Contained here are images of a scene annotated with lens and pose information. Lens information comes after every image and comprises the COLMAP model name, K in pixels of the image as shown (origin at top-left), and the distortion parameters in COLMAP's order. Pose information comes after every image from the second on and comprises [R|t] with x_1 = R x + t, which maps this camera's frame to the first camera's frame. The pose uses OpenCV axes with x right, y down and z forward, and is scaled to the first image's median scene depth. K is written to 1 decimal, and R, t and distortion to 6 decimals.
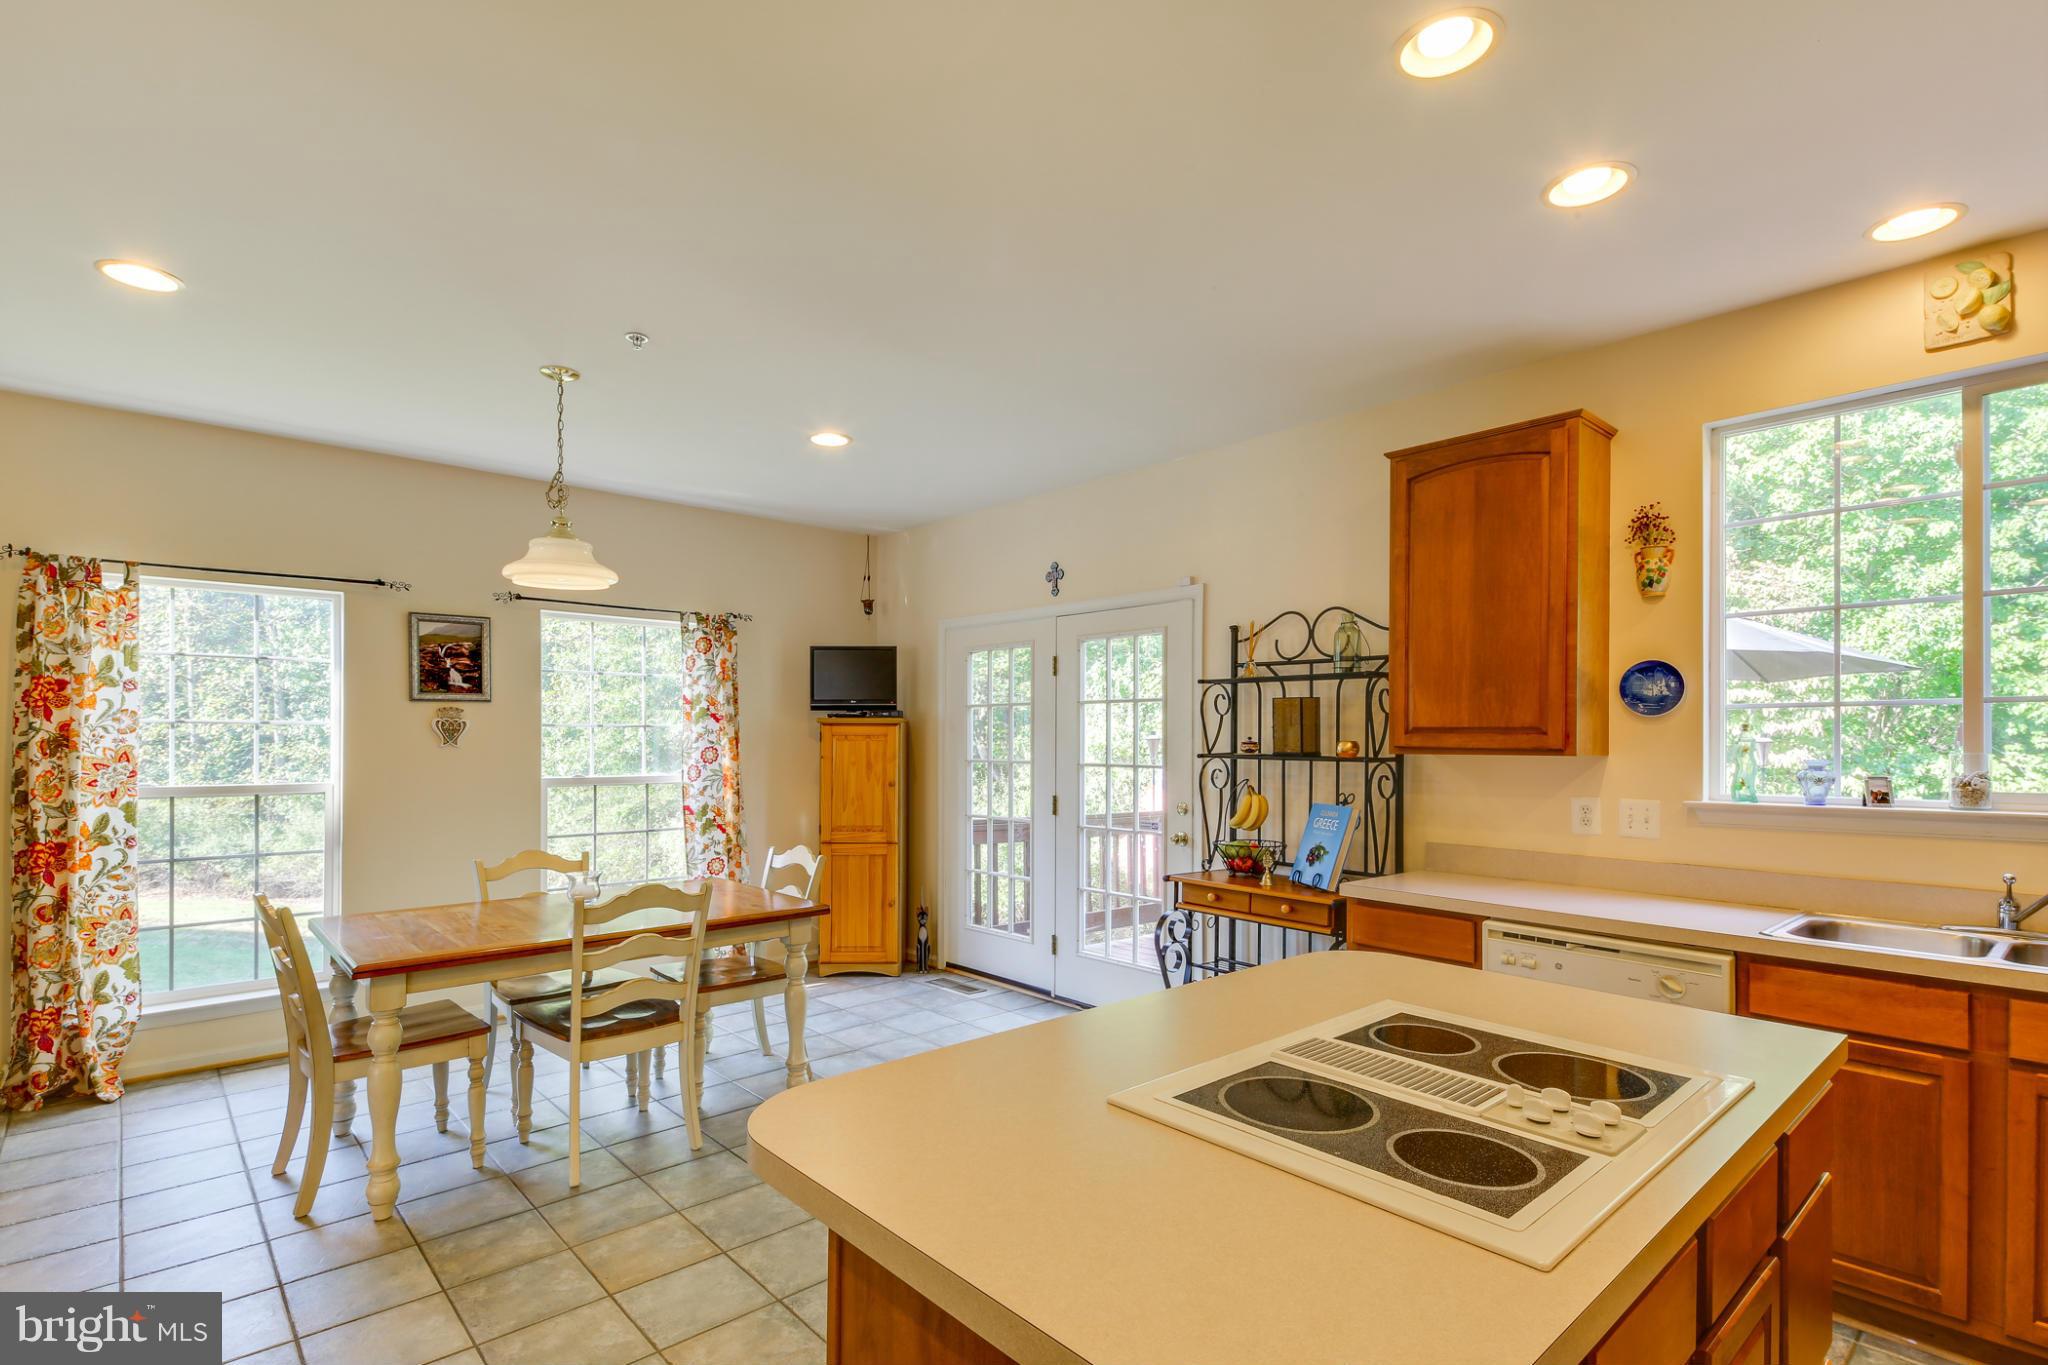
lens RADIAL K [[988.3, 0, 1000.3], [0, 988.3, 752.5], [0, 0, 1]] dist [0.029370, -0.012533]
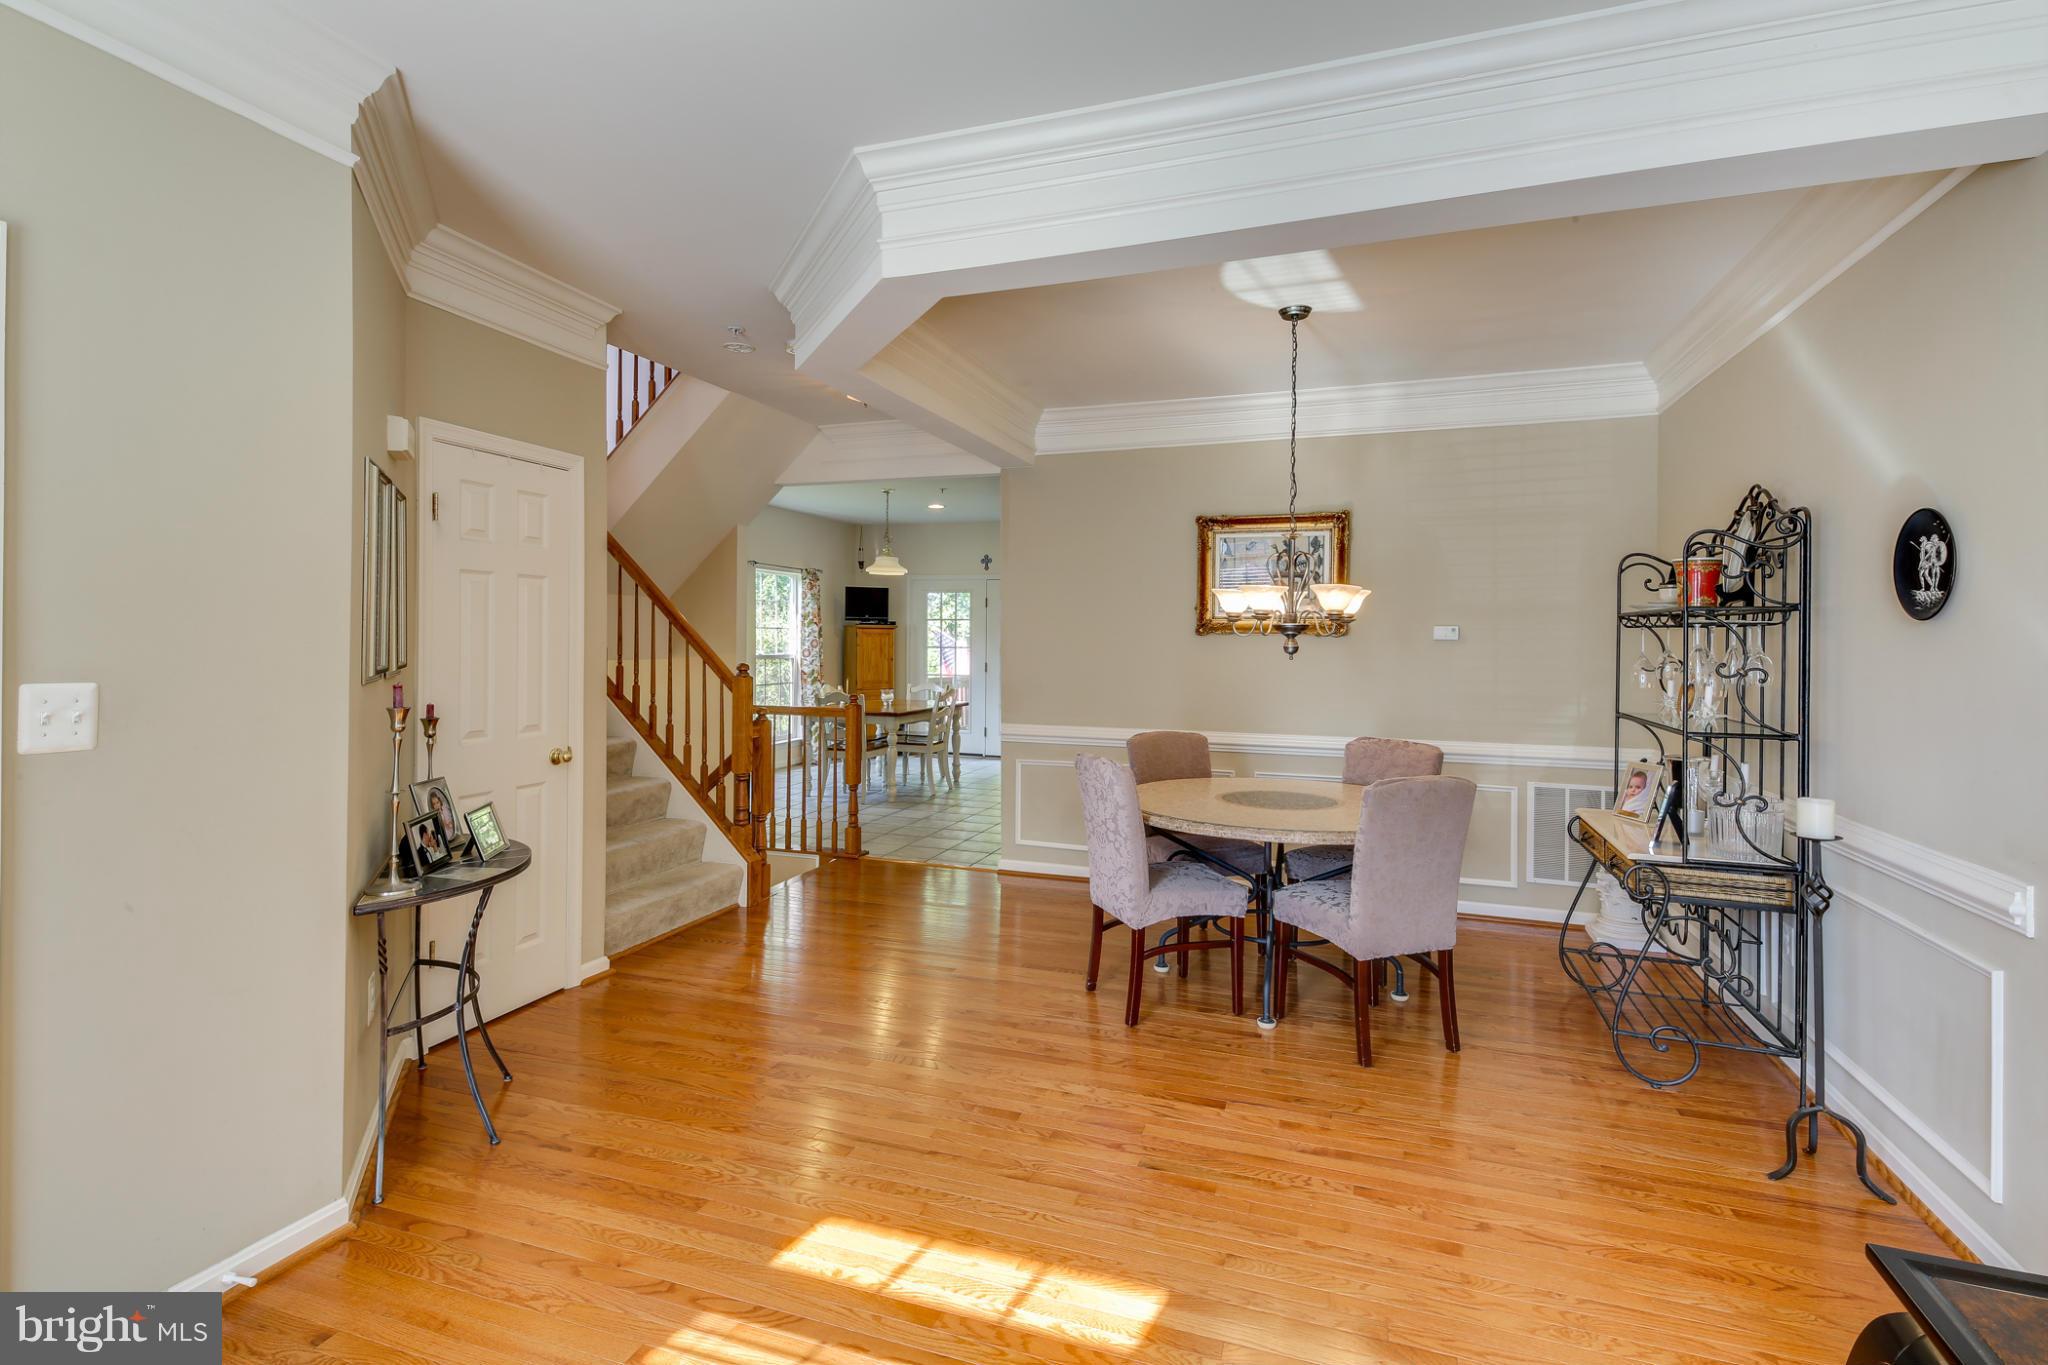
lens RADIAL K [[988.3, 0, 1023.7], [0, 988.3, 634.2], [0, 0, 1]] dist [0.029370, -0.012533]
pose [[0.865659, 0.006694, 0.500589, -1.204802], [-0.000618, 0.999924, -0.012303, 0.009877], [-0.500634, 0.010341, 0.865597, -1.147549]]
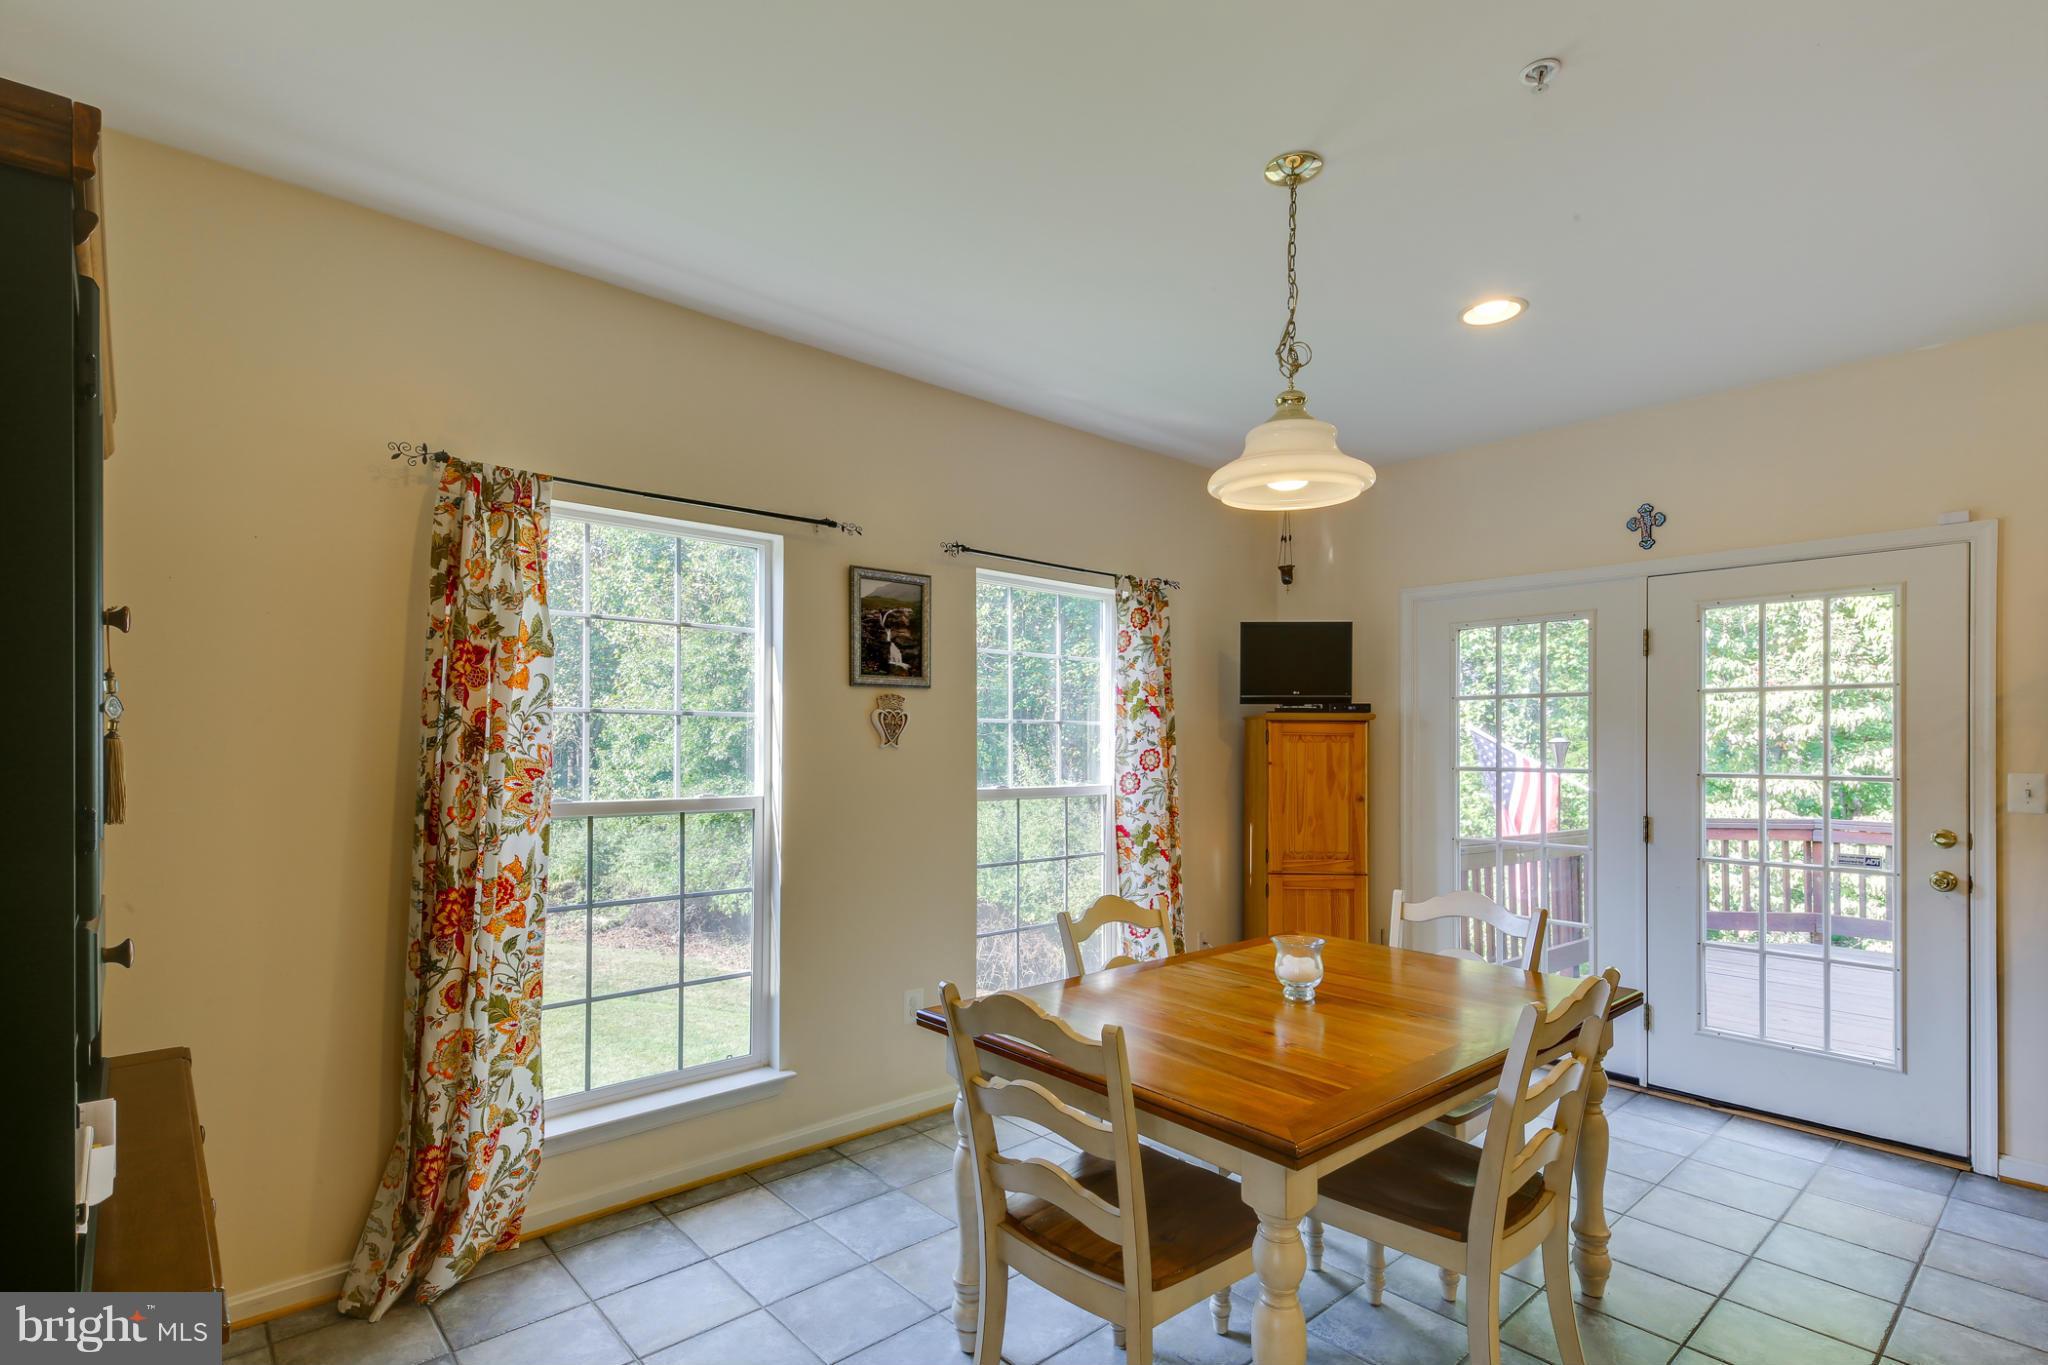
lens RADIAL K [[988.3, 0, 999.2], [0, 988.3, 738.0], [0, 0, 1]] dist [0.029370, -0.012533]
pose [[0.999991, 0.002729, -0.003197, -0.546255], [-0.002799, 0.999755, -0.021961, 0.003634], [0.003136, 0.021970, 0.999754, 0.306456]]
